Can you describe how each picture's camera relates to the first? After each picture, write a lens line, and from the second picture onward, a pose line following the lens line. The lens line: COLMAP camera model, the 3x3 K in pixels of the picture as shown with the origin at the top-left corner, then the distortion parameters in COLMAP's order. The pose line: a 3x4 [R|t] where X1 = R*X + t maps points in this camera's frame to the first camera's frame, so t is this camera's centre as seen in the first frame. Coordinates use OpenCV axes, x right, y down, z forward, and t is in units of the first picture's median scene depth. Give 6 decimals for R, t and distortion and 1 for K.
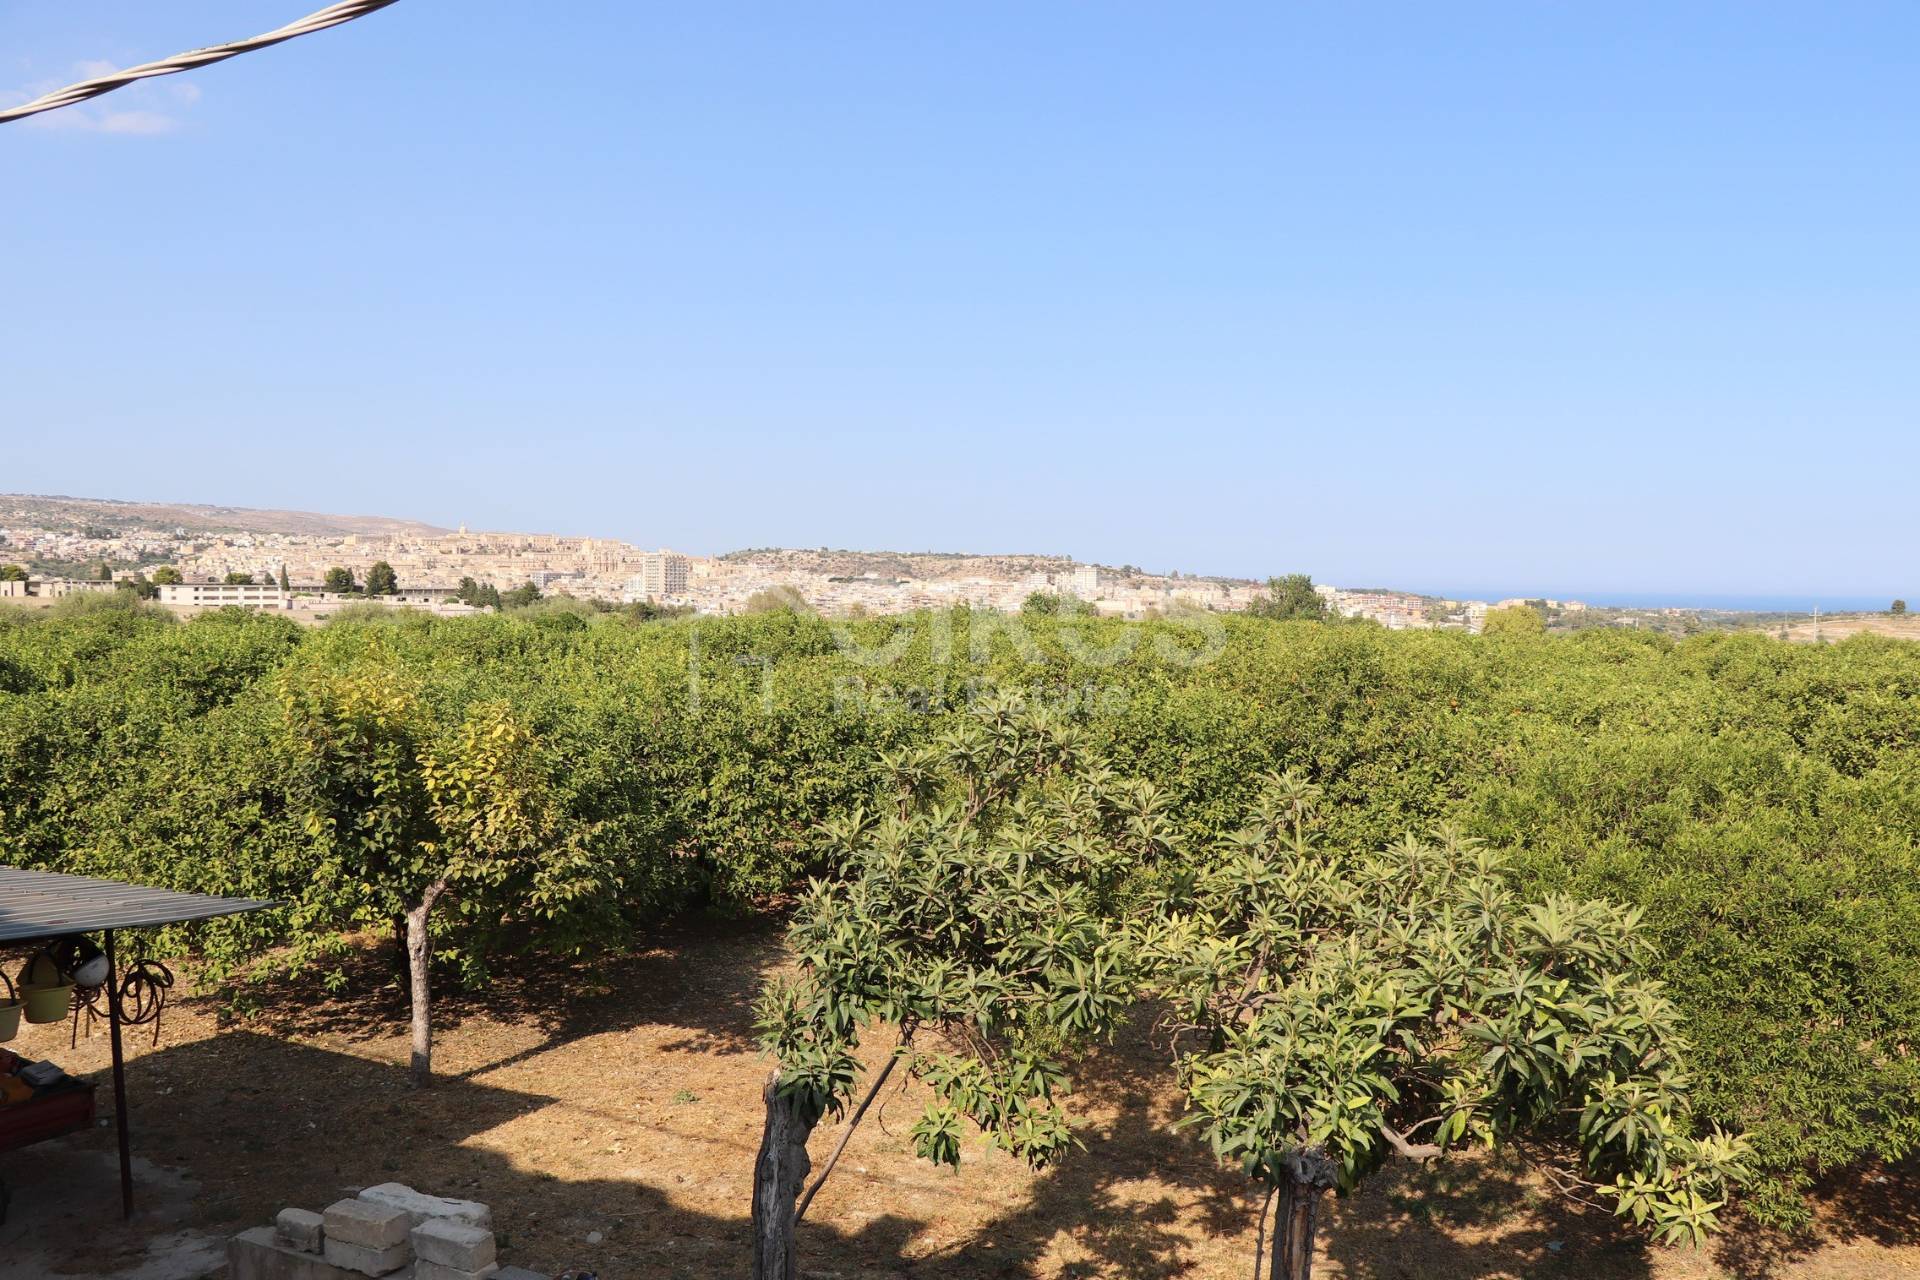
lens RADIAL K [[1593.4, 0, 960.2], [0, 1593.4, 672.2], [0, 0, 1]] dist [-0.192509, 0.167399]
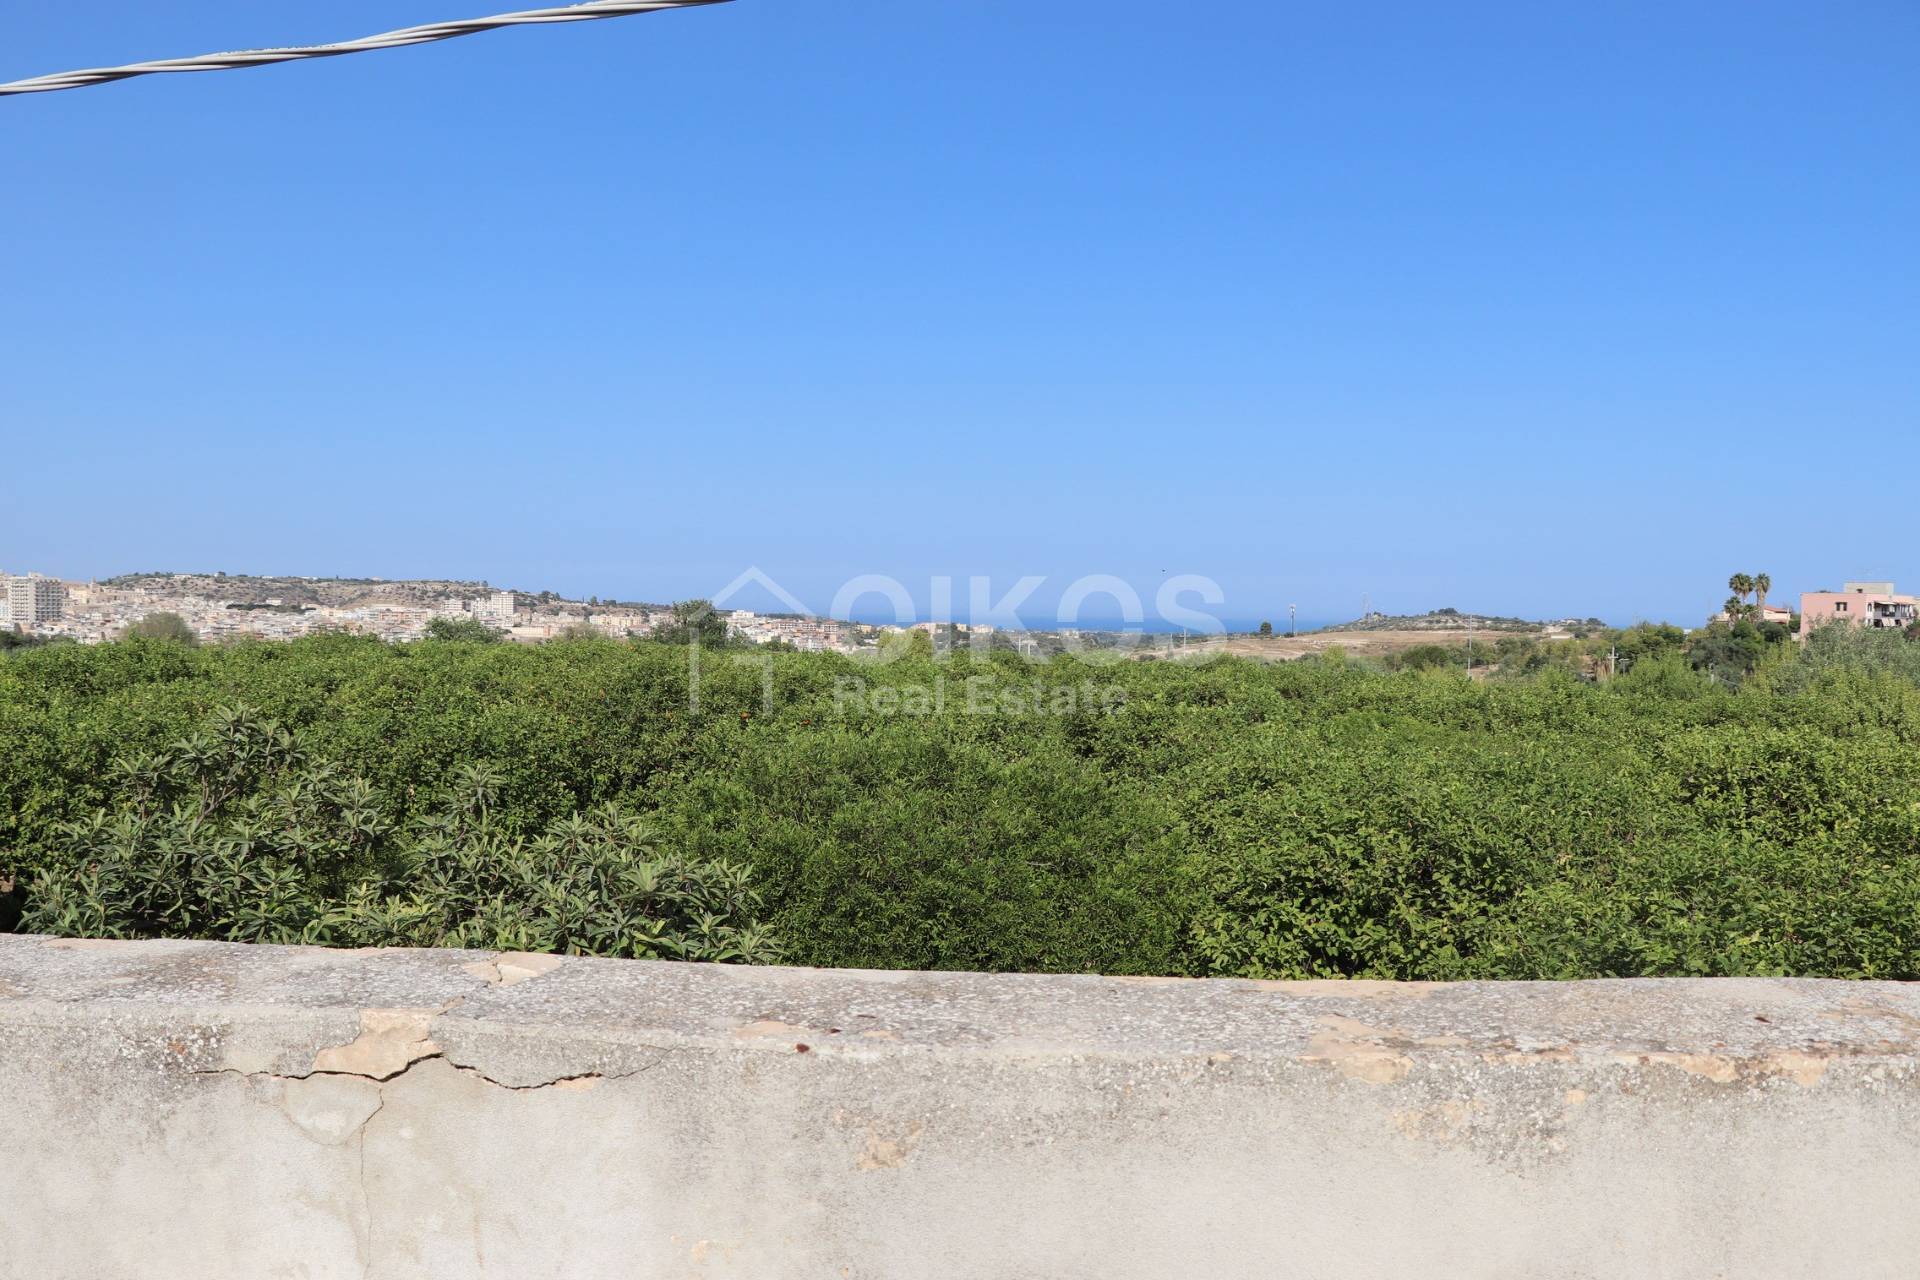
lens RADIAL K [[1593.4, 0, 960.2], [0, 1593.4, 672.2], [0, 0, 1]] dist [-0.192509, 0.167399]
pose [[0.934982, -0.012211, 0.354486, 0.065554], [0.017940, 0.999756, -0.012879, 0.007397], [-0.354242, 0.018401, 0.934973, -0.114068]]
